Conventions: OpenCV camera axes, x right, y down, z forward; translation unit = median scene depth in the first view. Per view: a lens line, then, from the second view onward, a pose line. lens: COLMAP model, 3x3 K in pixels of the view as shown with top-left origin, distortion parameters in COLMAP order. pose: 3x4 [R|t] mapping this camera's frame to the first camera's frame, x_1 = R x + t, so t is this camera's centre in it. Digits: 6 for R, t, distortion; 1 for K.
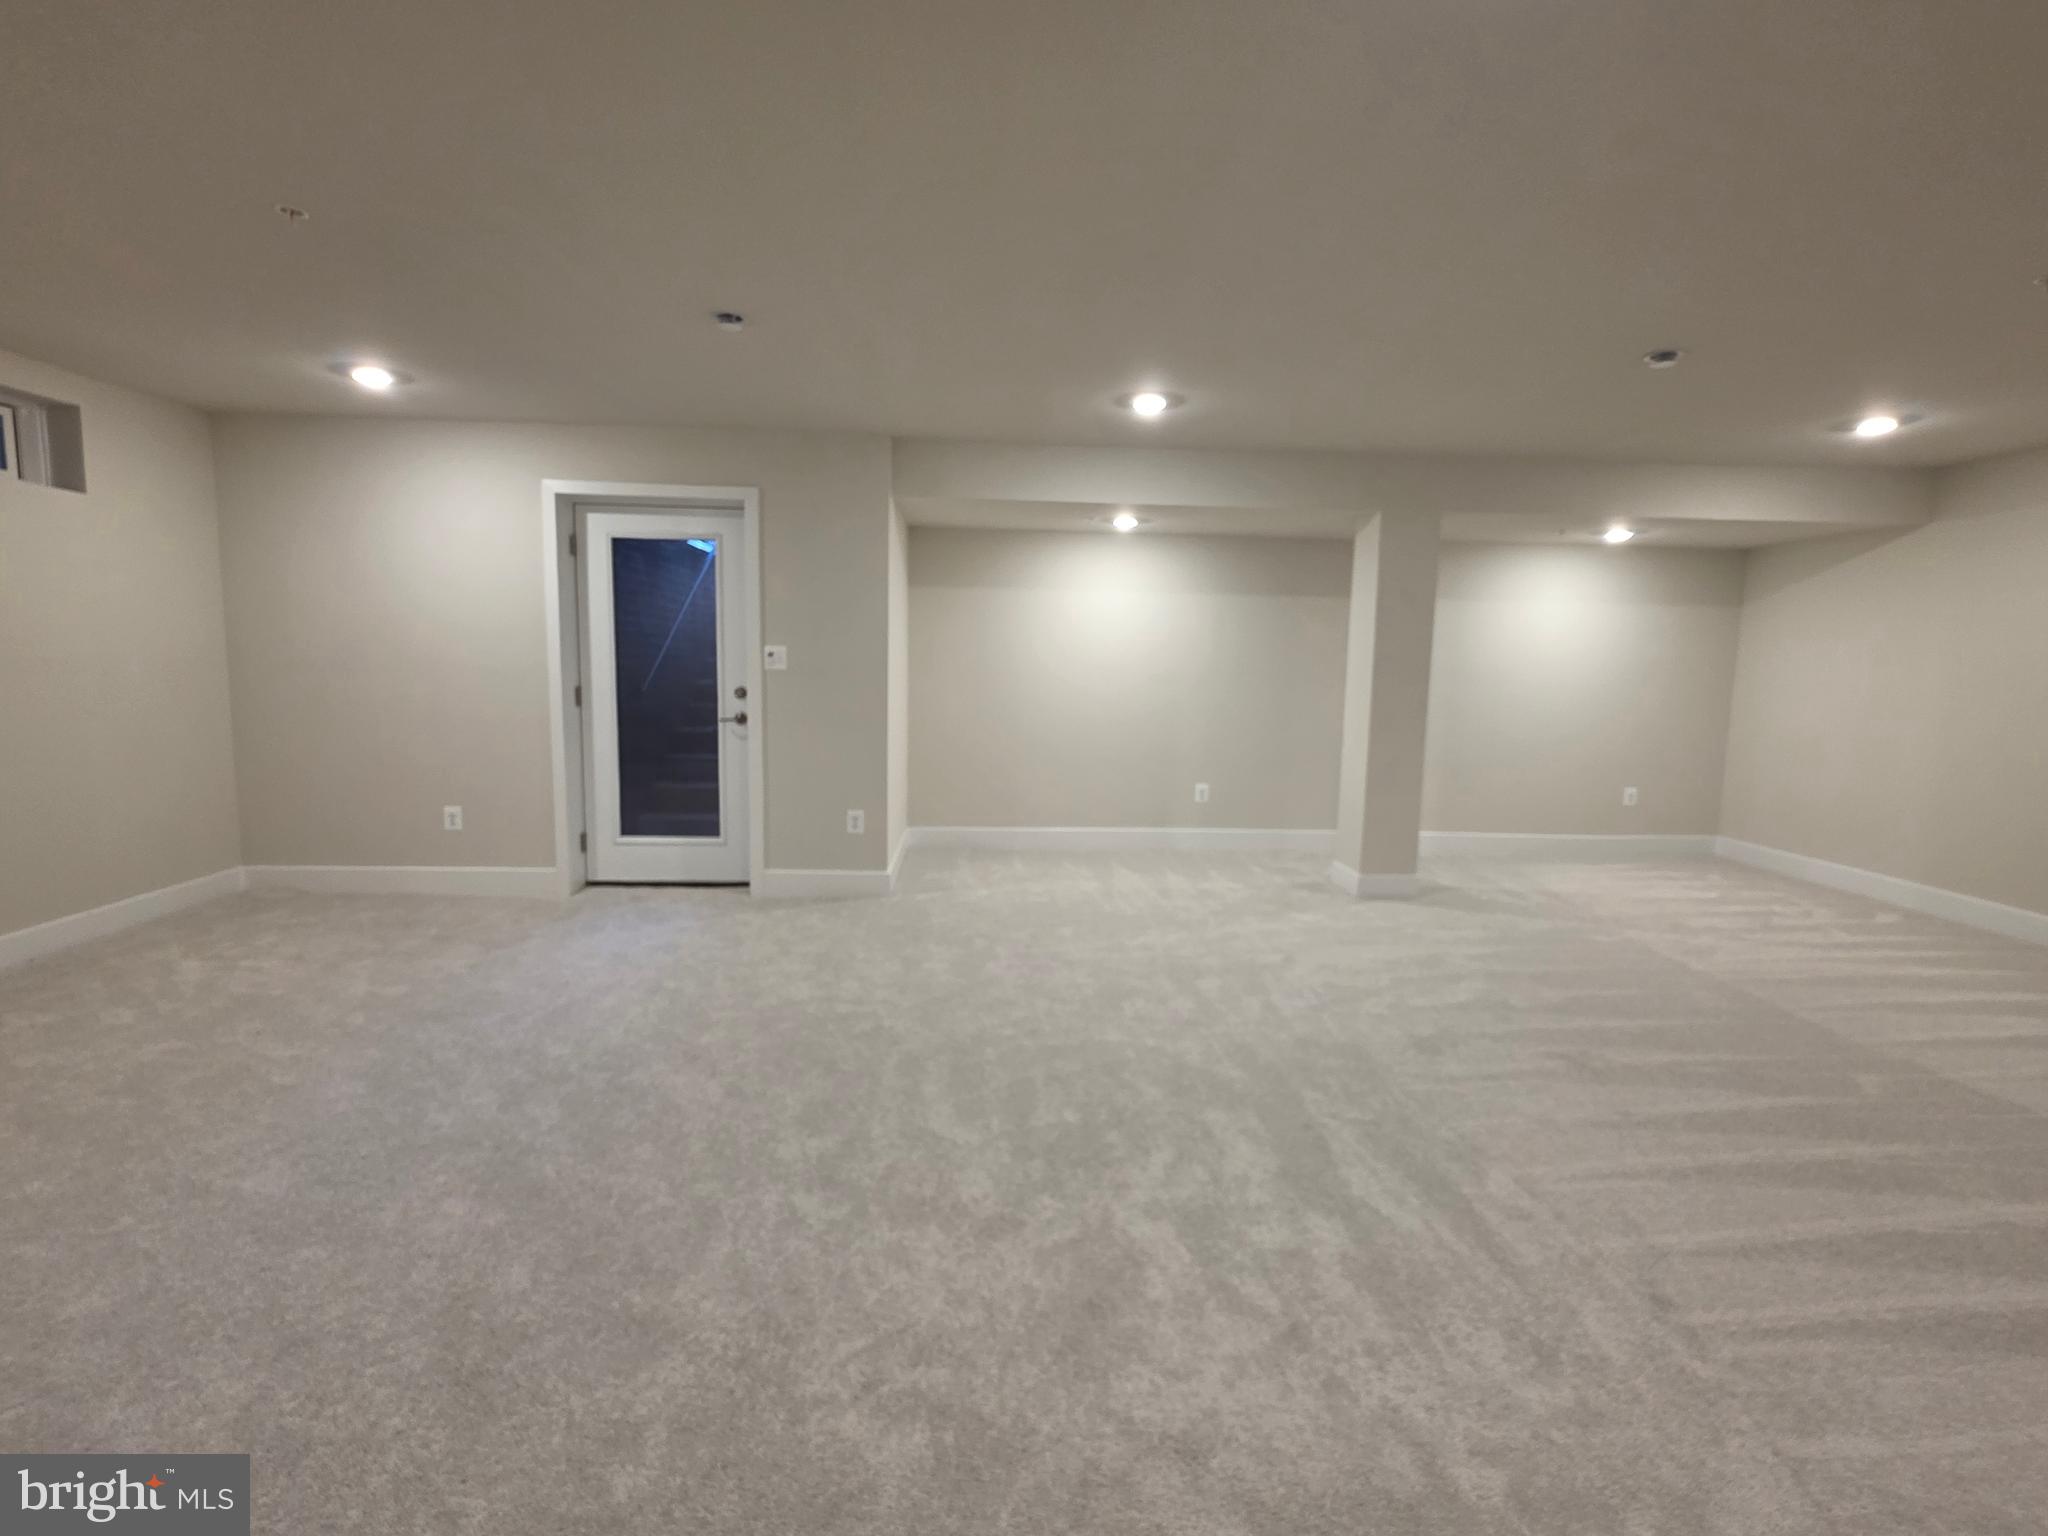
lens RADIAL K [[955.9, 0, 1024.0], [0, 955.9, 768.0], [0, 0, 1]] dist [0.004935, 0.000808]
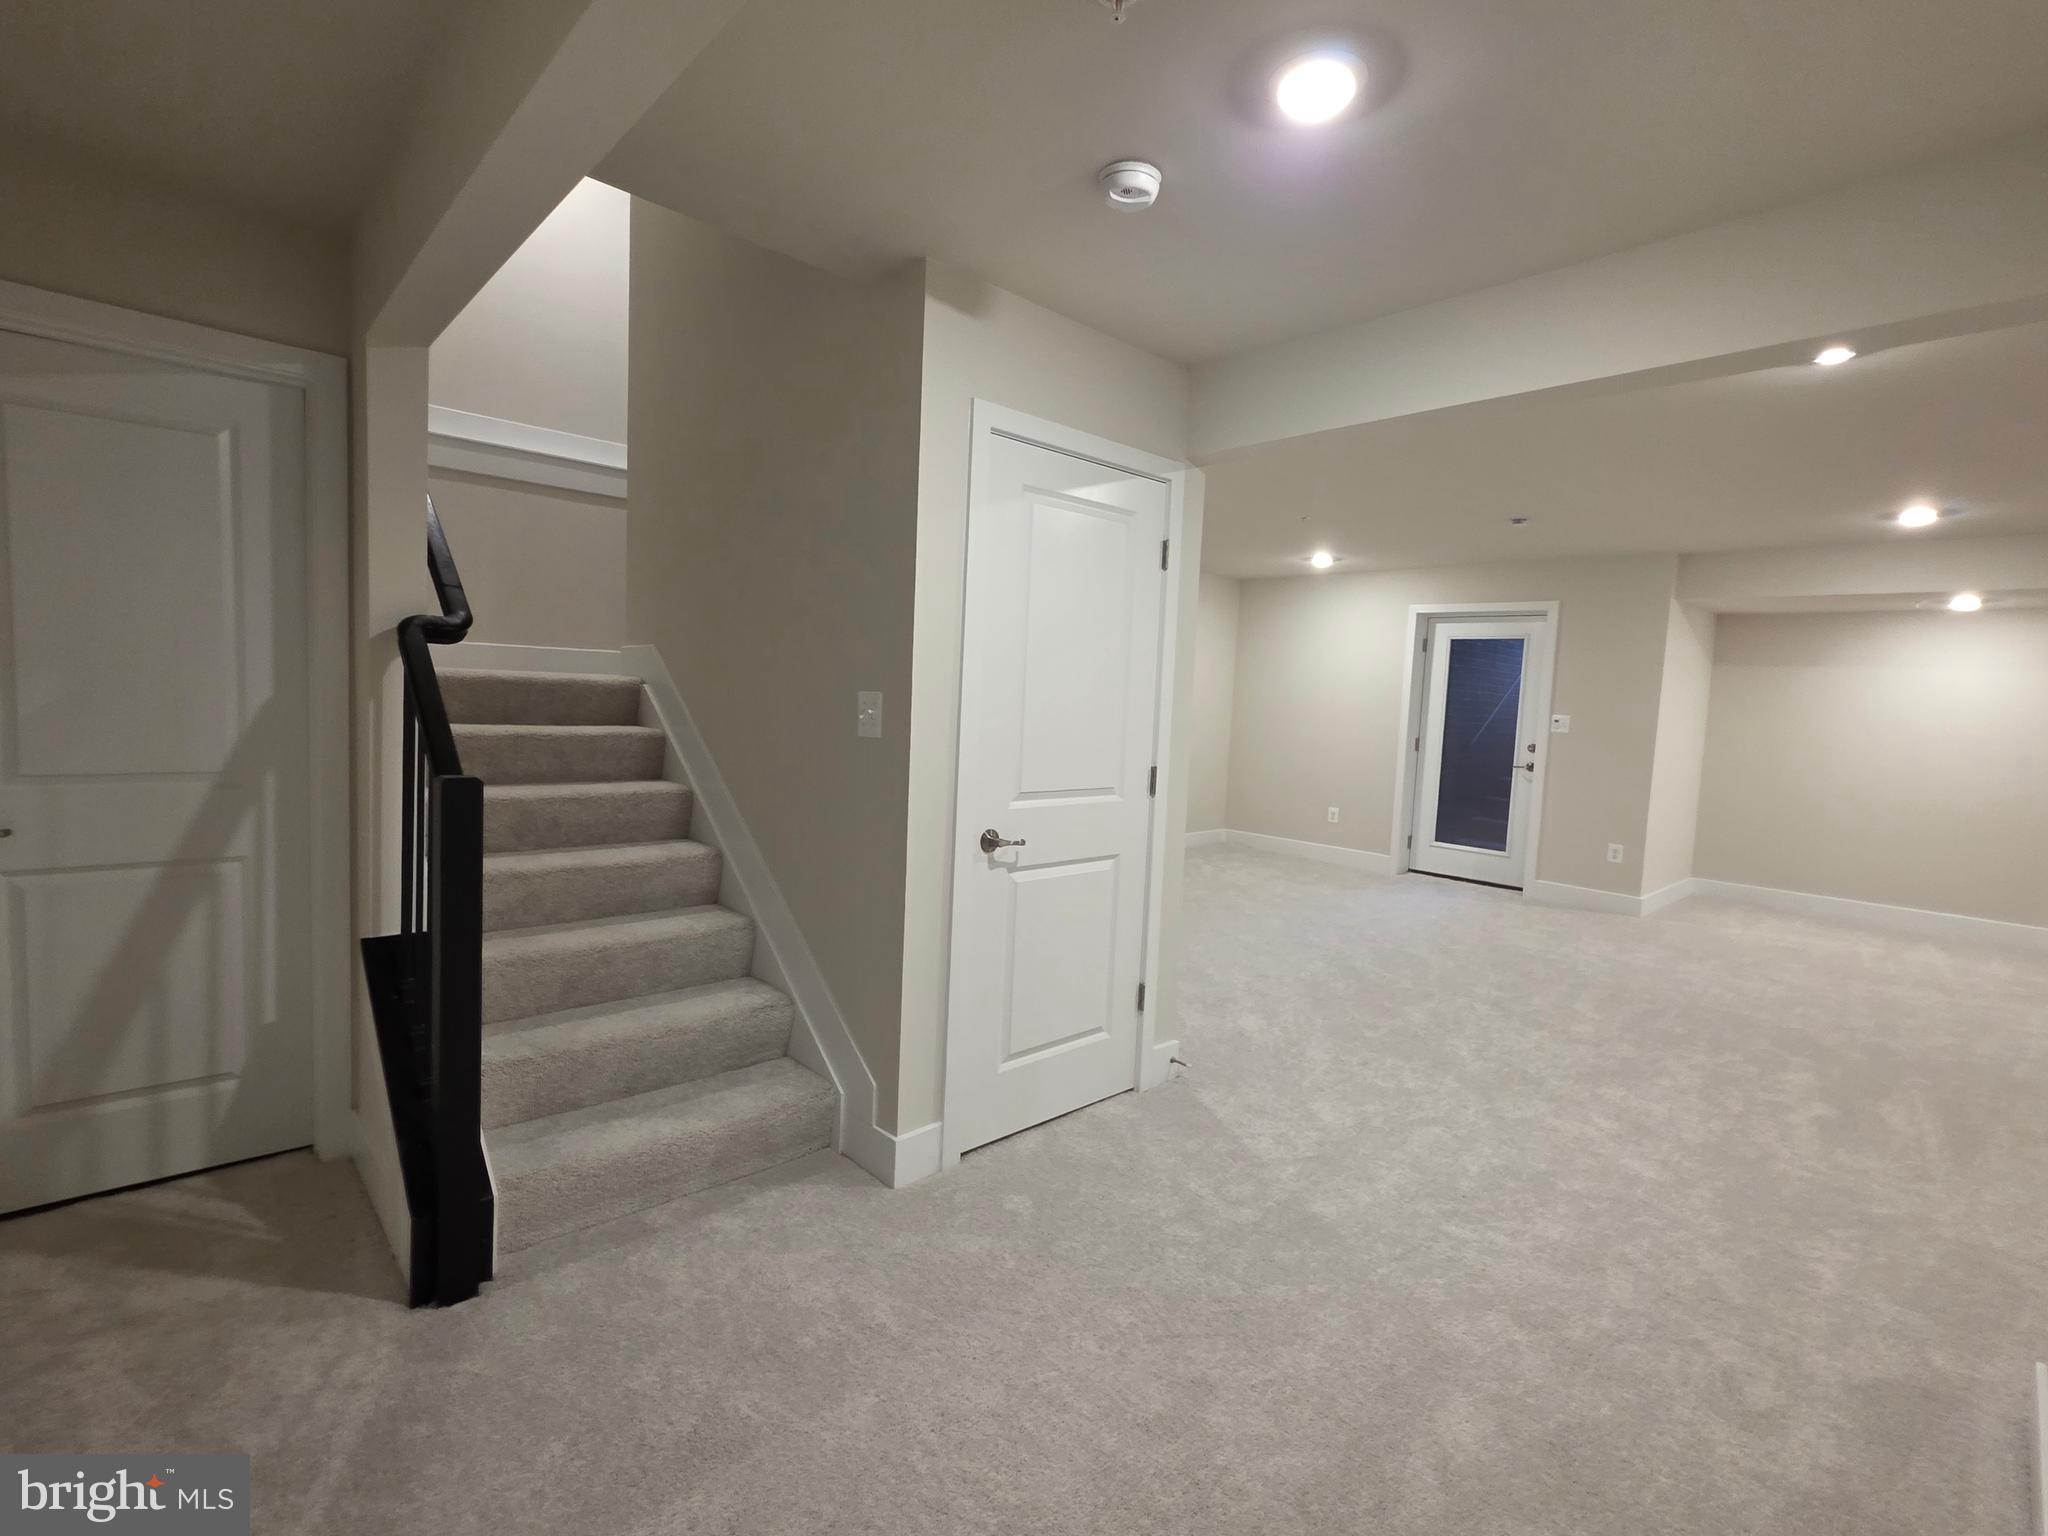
lens RADIAL K [[955.9, 0, 1024.0], [0, 955.9, 768.0], [0, 0, 1]] dist [0.004935, 0.000808]
pose [[0.654889, 0.072219, -0.752267, 0.270897], [-0.118170, 0.992965, -0.007547, 0.047768], [0.746429, 0.093838, 0.658815, -0.460478]]
